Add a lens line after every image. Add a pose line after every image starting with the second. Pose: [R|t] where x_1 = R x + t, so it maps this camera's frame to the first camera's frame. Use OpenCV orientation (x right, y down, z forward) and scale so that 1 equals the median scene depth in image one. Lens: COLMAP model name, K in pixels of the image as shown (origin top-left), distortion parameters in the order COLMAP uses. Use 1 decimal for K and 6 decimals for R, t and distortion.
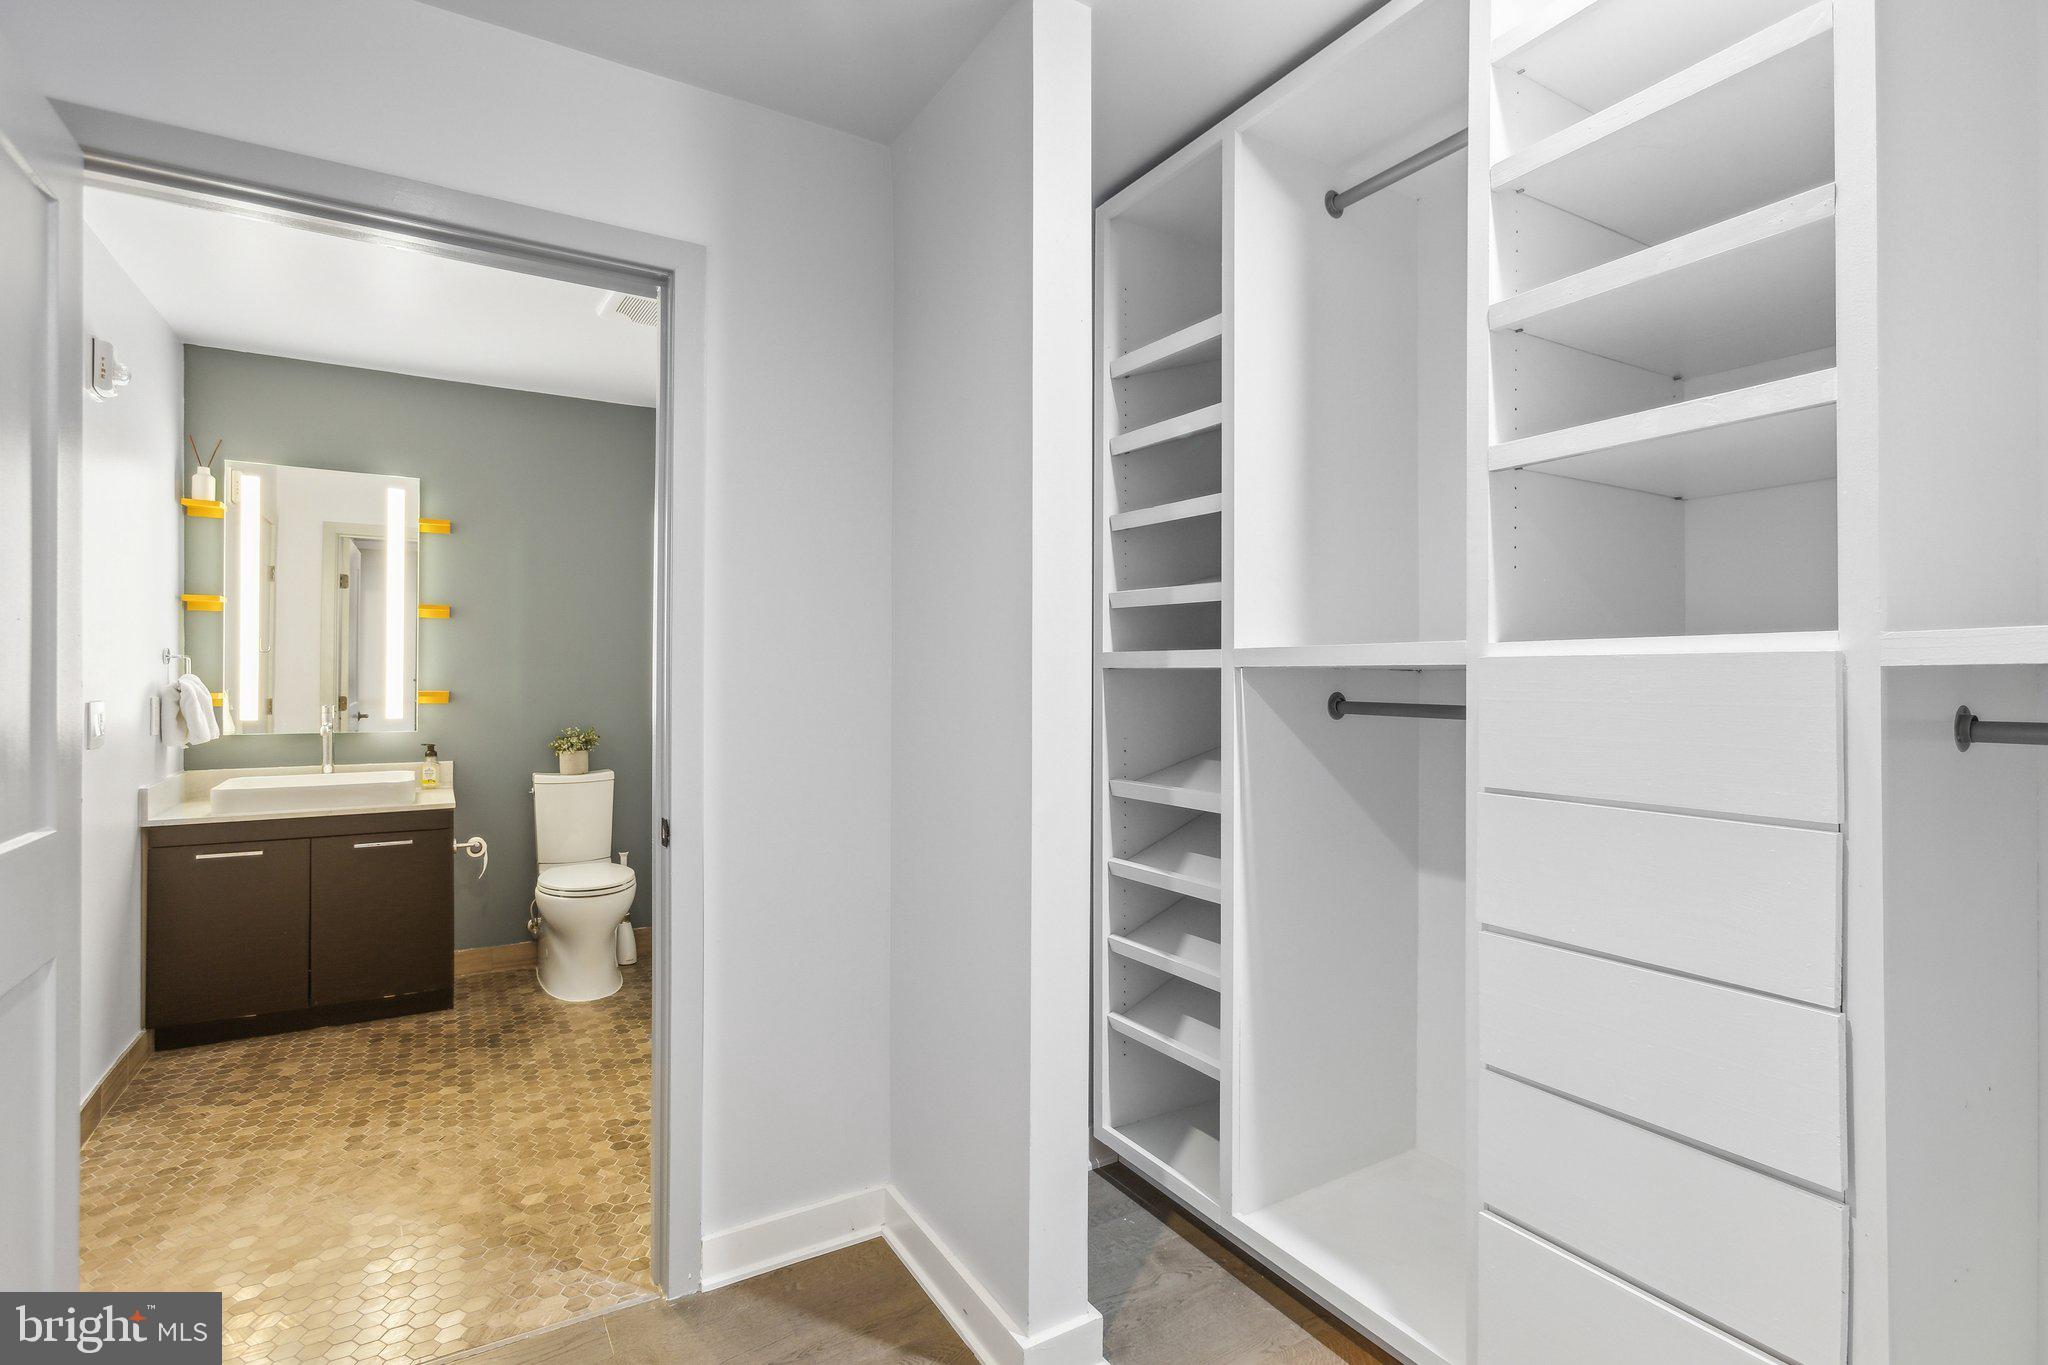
lens RADIAL K [[977.9, 0, 1022.5], [0, 977.9, 676.8], [0, 0, 1]] dist [-0.006236, 0.006739]
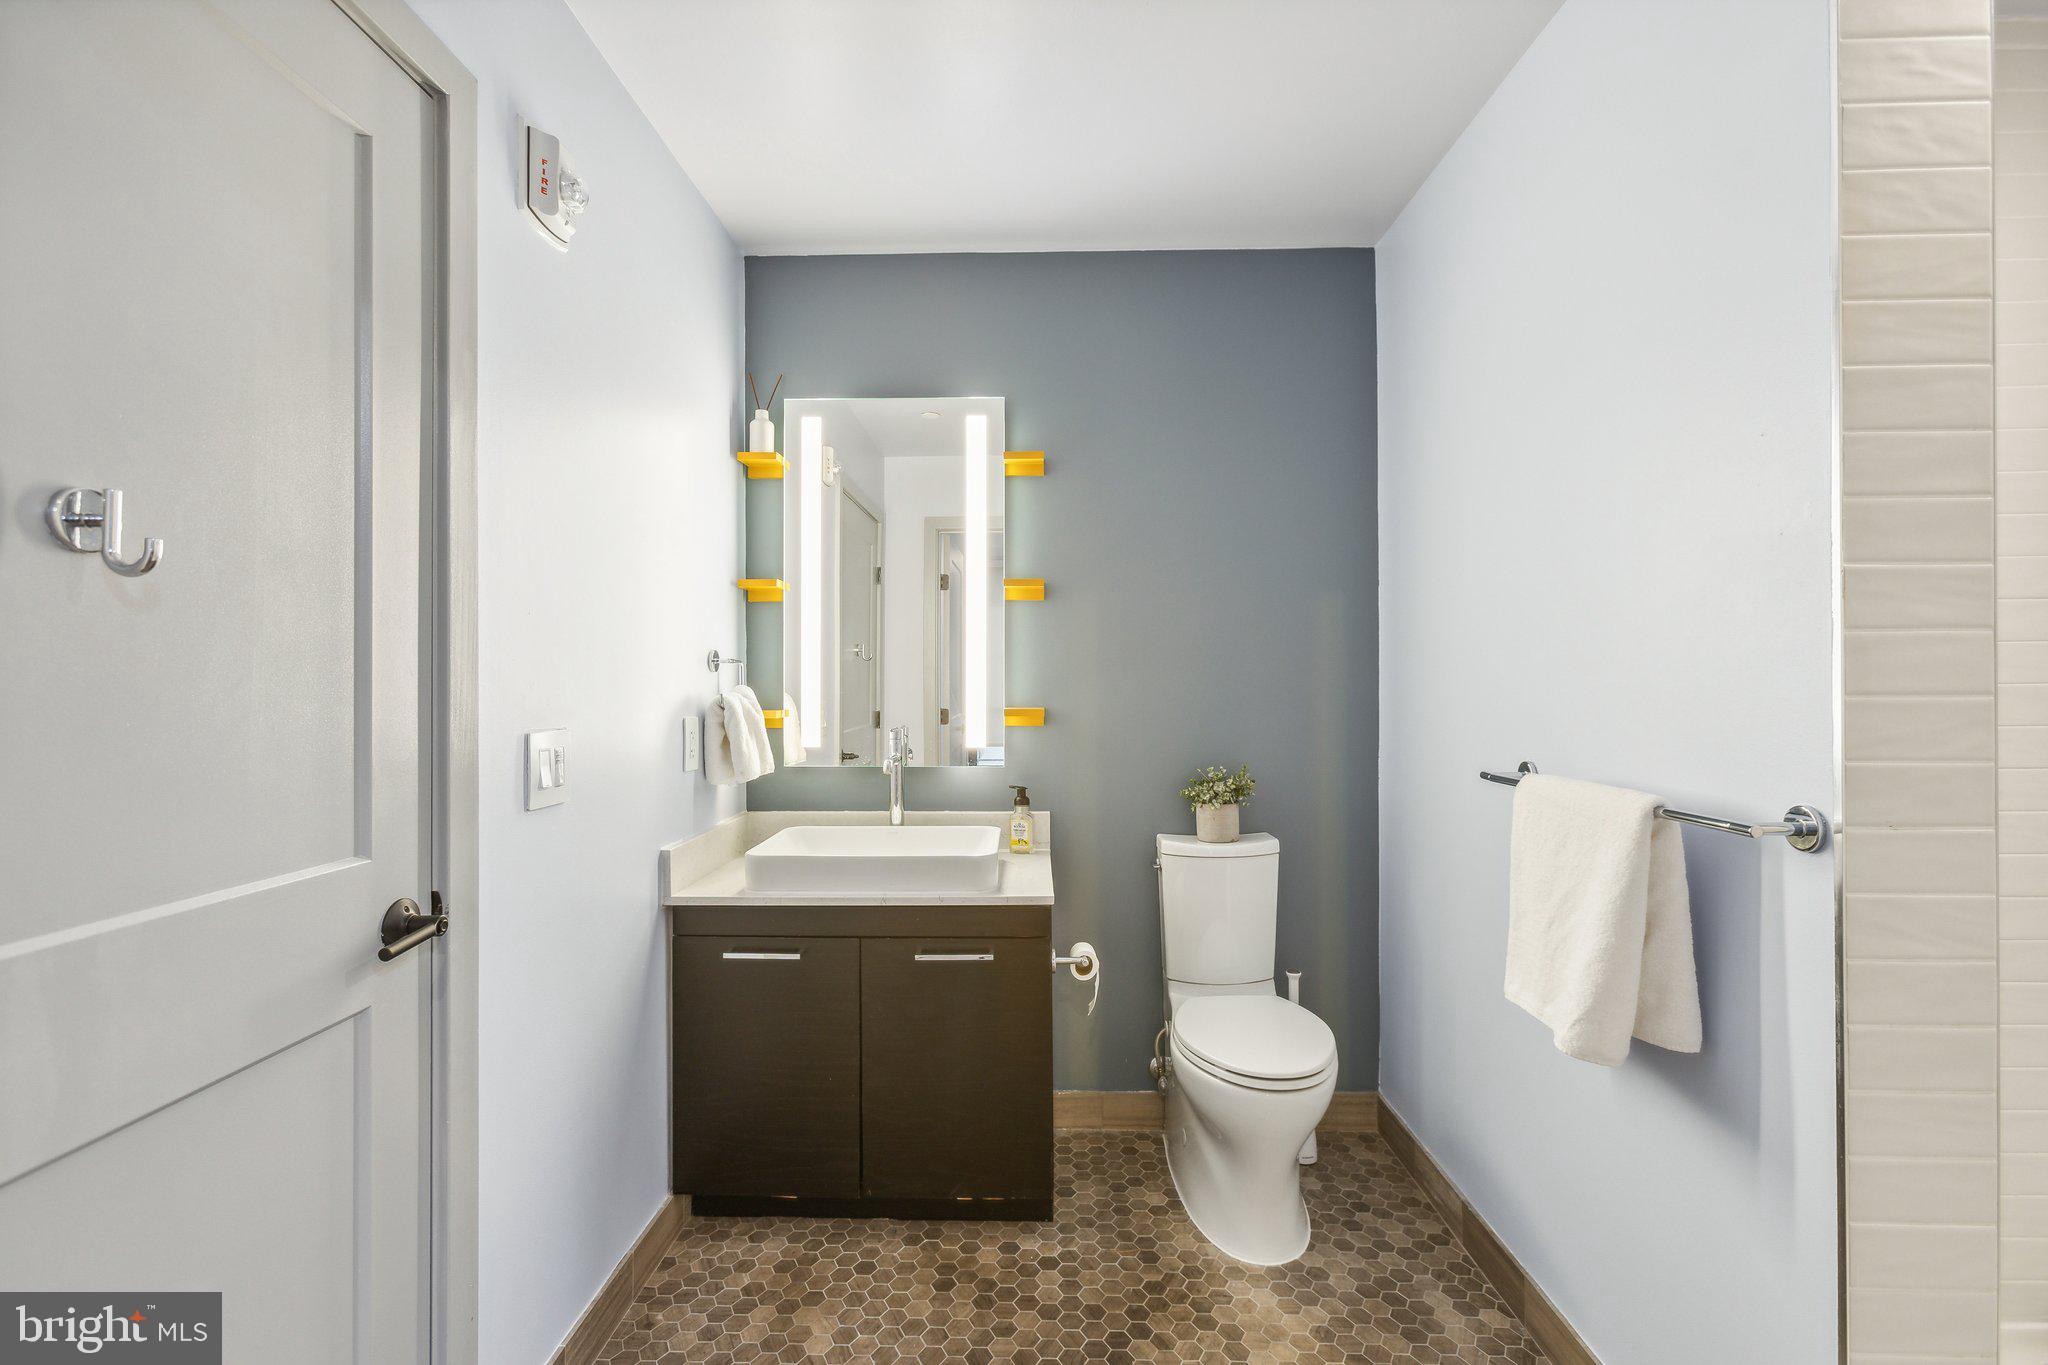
lens RADIAL K [[909.1, 0, 1020.0], [0, 909.1, 686.0], [0, 0, 1]] dist [-0.009777, 0.007177]
pose [[0.846741, -0.006483, -0.531966, -0.317913], [0.006861, 0.999976, -0.001266, 0.000333], [0.531961, -0.002578, 0.846765, 0.546002]]
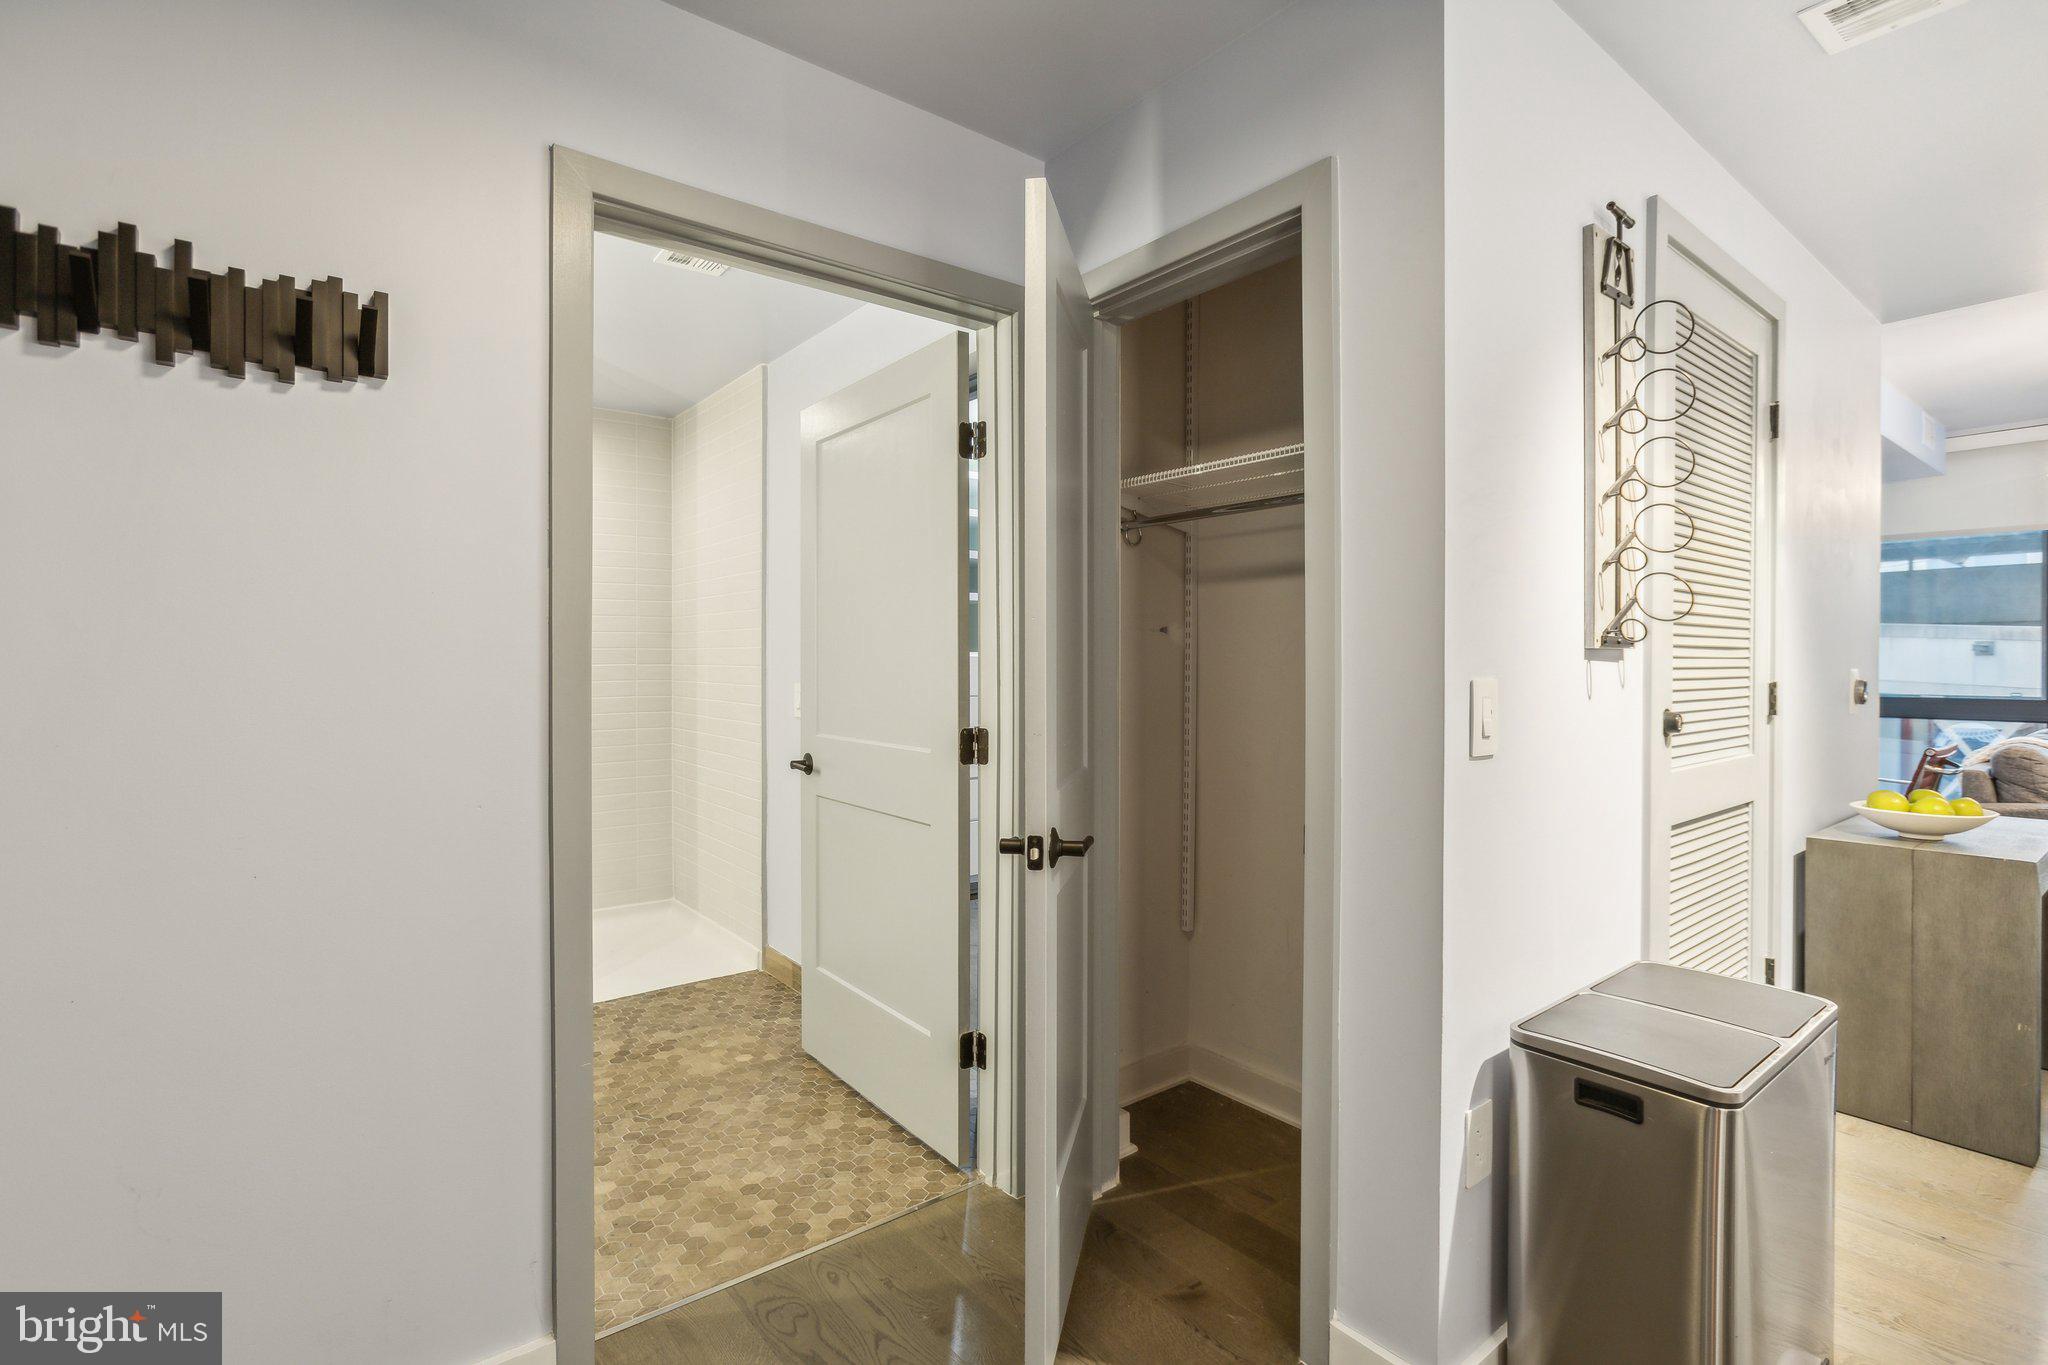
lens RADIAL K [[977.9, 0, 1014.6], [0, 977.9, 664.7], [0, 0, 1]] dist [-0.006236, 0.006739]
pose [[-0.119692, -0.008125, 0.992778, -1.298493], [-0.004224, 0.999962, 0.007674, -0.005381], [-0.992802, -0.003275, -0.119722, 0.560237]]
